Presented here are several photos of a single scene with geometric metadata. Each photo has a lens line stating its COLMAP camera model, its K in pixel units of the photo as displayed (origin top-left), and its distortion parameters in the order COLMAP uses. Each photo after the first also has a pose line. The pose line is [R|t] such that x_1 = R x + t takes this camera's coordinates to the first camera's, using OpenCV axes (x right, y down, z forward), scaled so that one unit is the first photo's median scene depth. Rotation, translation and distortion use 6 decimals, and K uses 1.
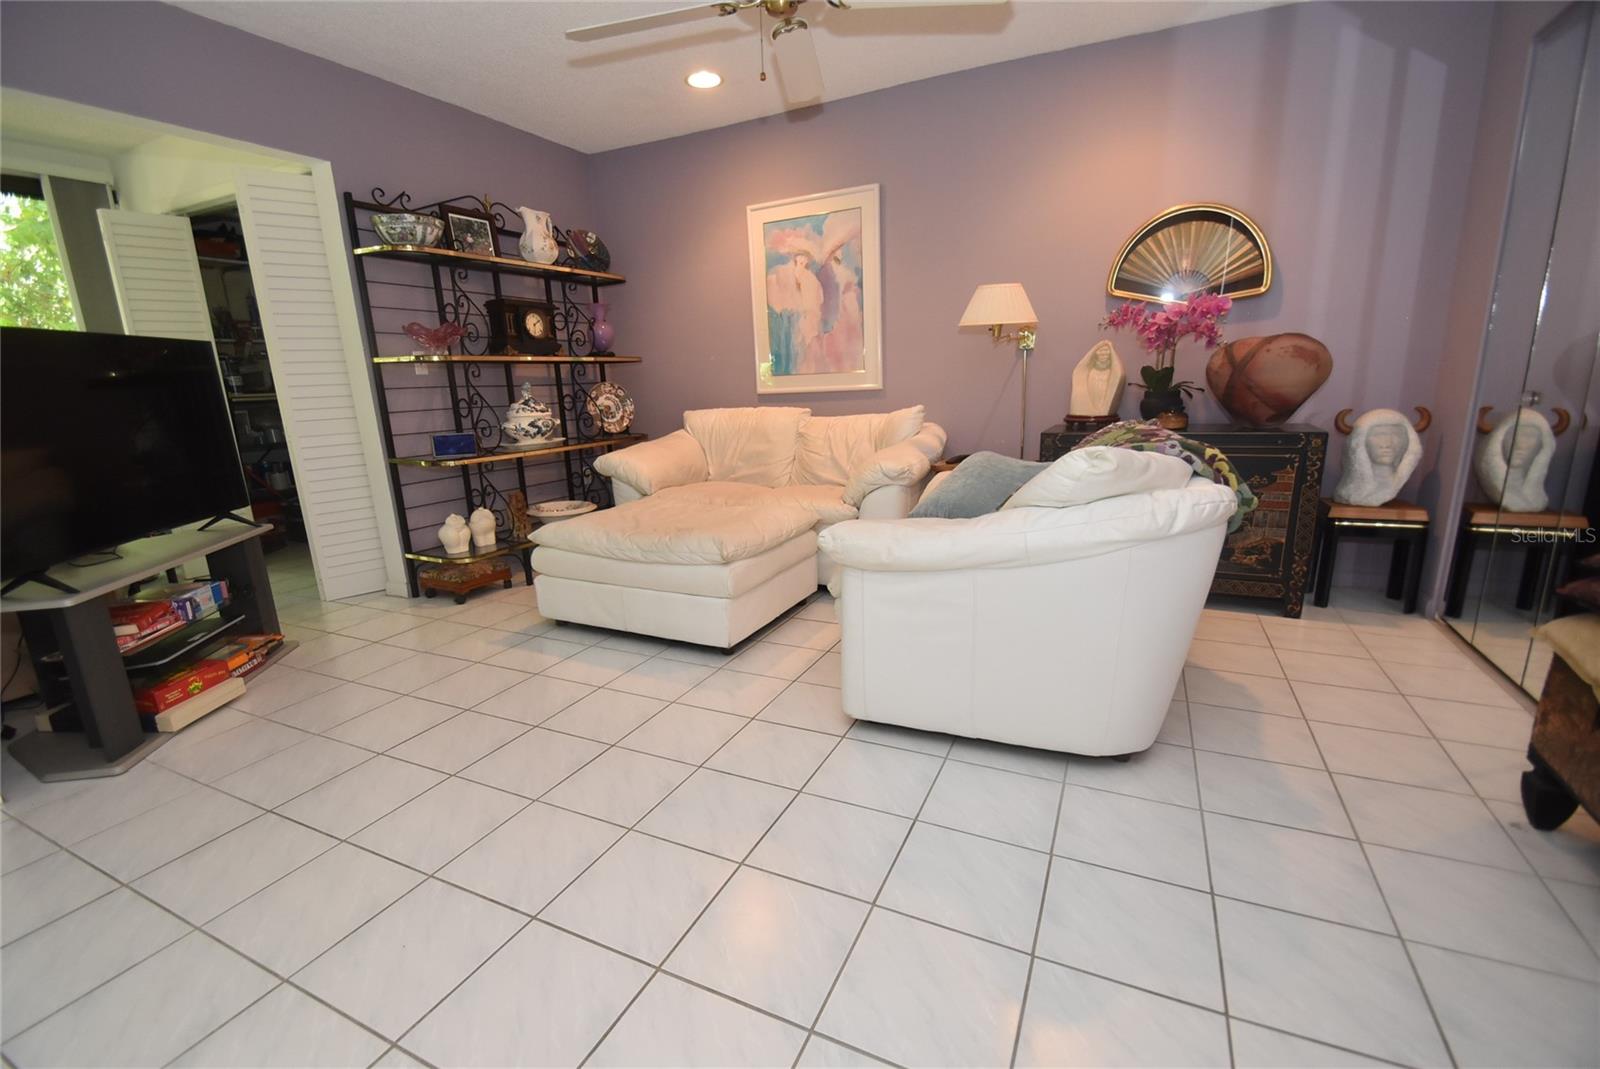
lens RADIAL K [[702.1, 0, 779.6], [0, 702.1, 562.7], [0, 0, 1]] dist [0.001664, -0.004537]
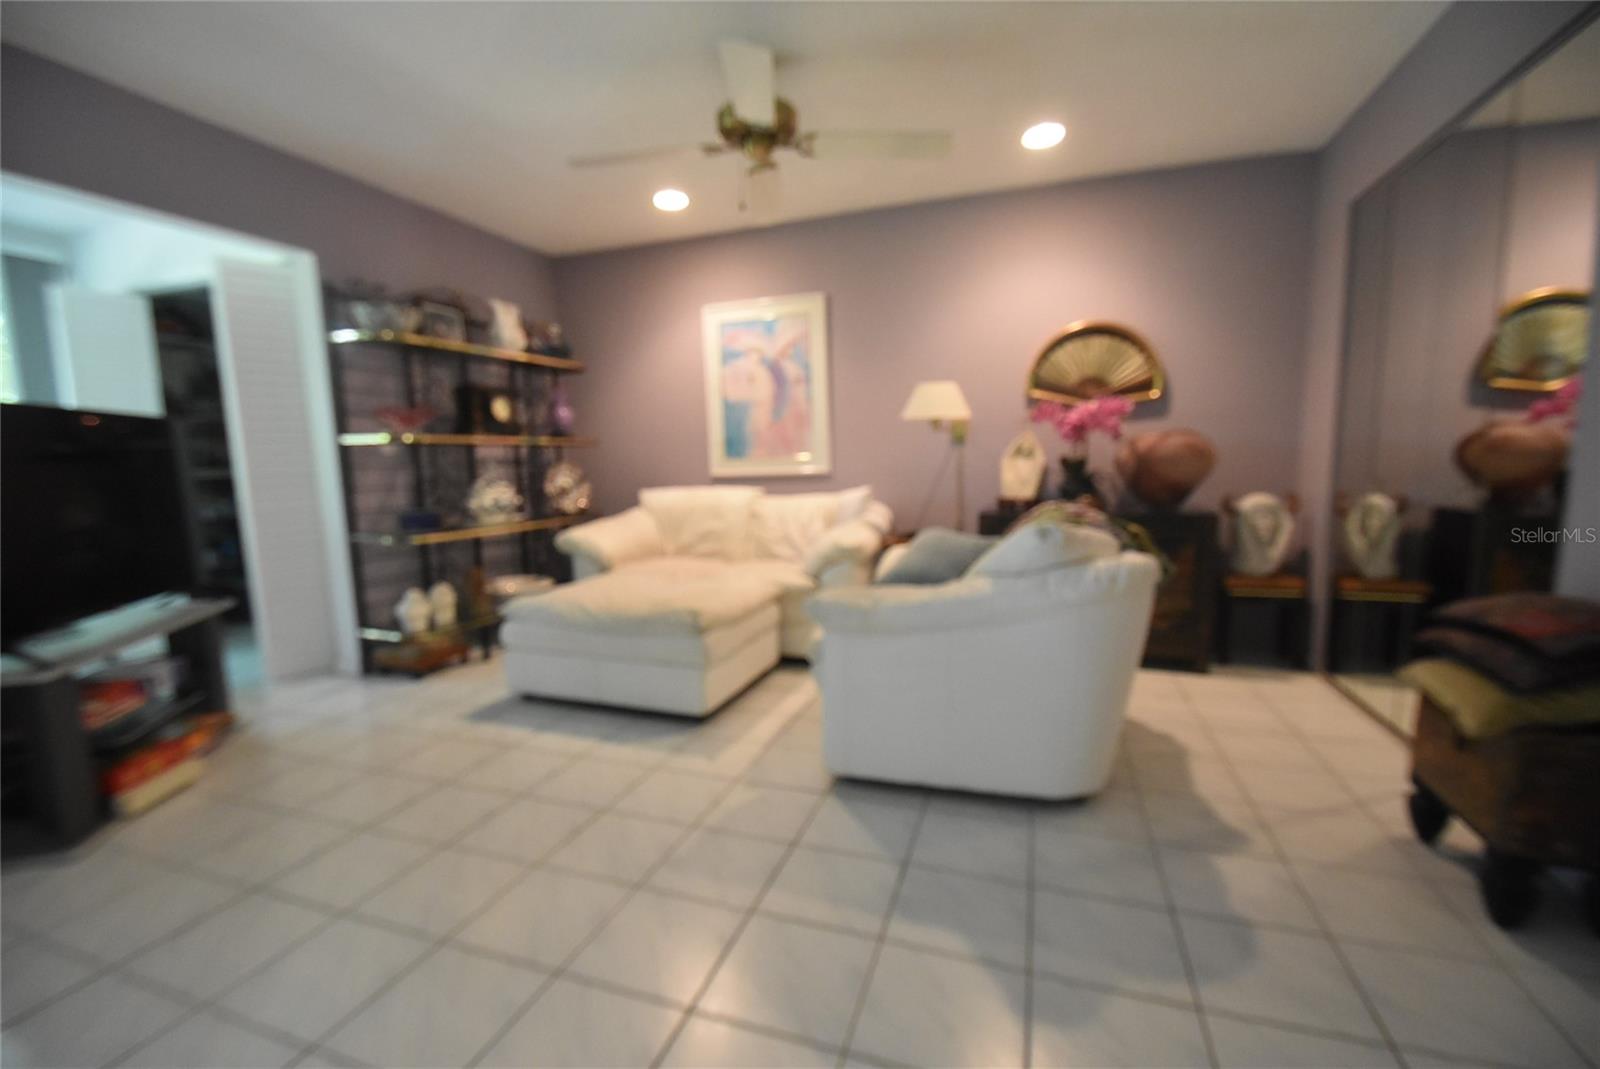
lens RADIAL K [[702.1, 0, 779.6], [0, 702.1, 562.7], [0, 0, 1]] dist [0.001664, -0.004537]
pose [[0.993779, -0.001964, 0.111352, -0.057682], [0.014648, 0.993464, -0.113205, 0.012752], [-0.110402, 0.114132, 0.987312, -0.048412]]
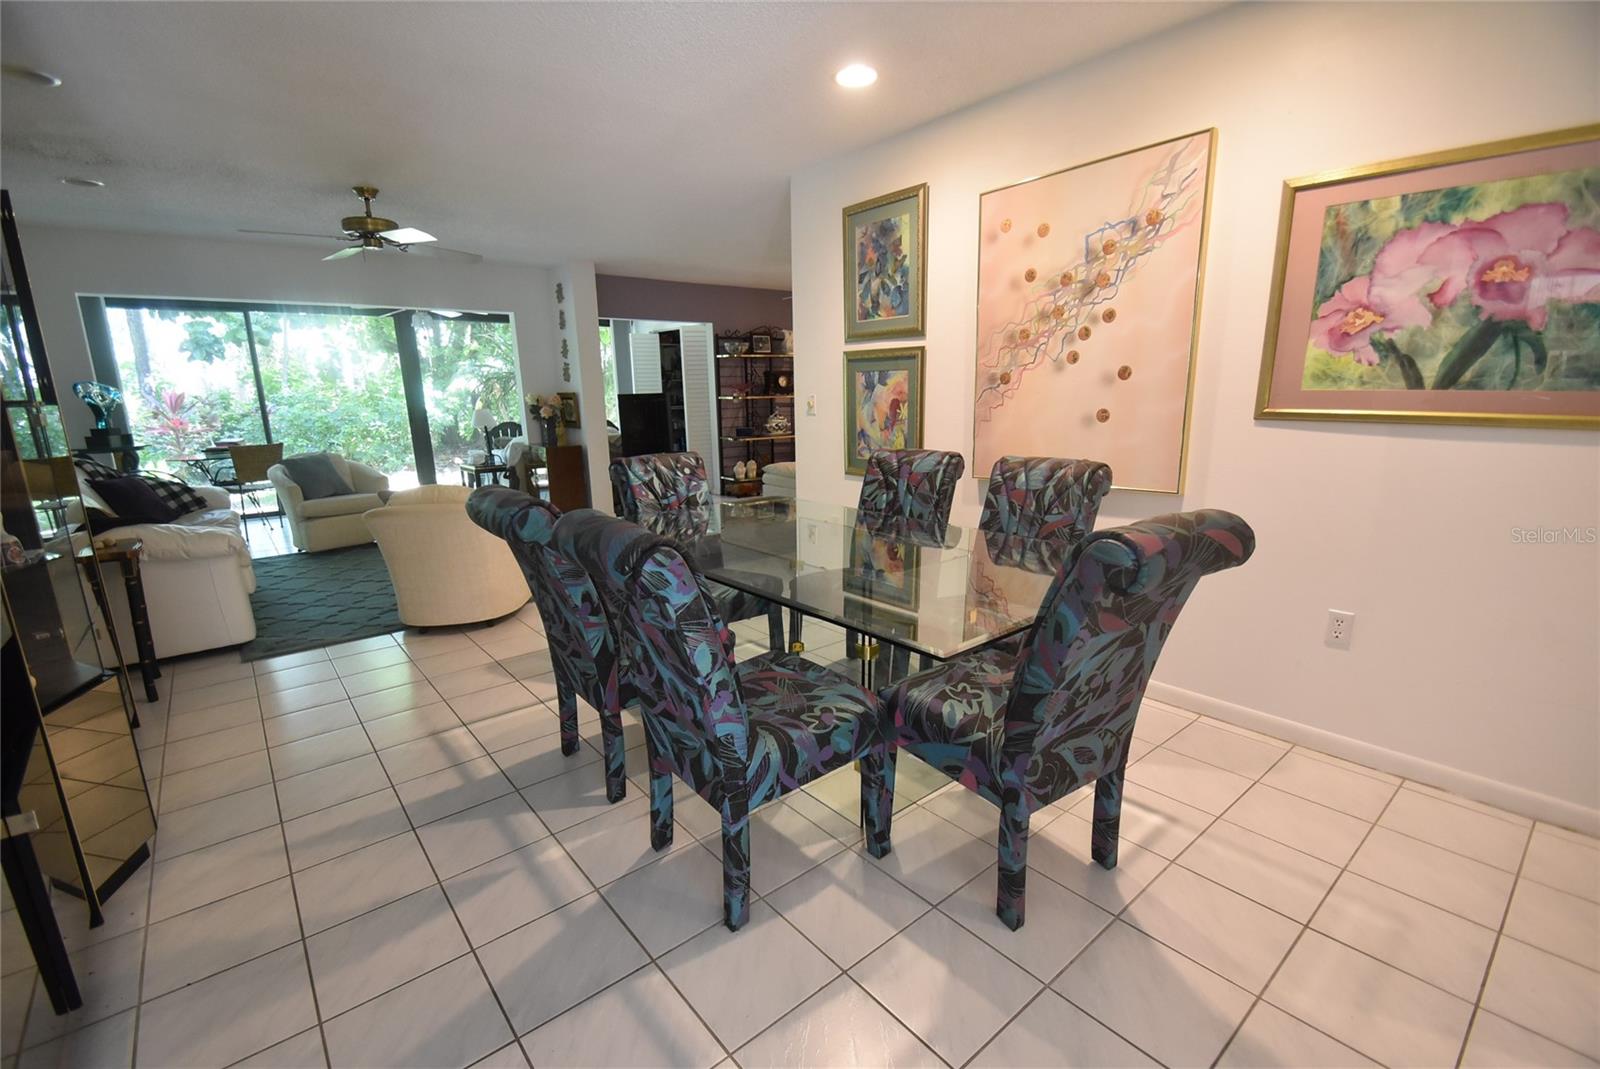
lens RADIAL K [[708.5, 0, 793.9], [0, 708.5, 552.3], [0, 0, 1]] dist [0.015009, 0.000072]
pose [[0.915383, 0.108052, -0.387813, 0.663035], [-0.114947, 0.993357, 0.005451, 0.201925], [0.385825, 0.039588, 0.921722, -1.128501]]
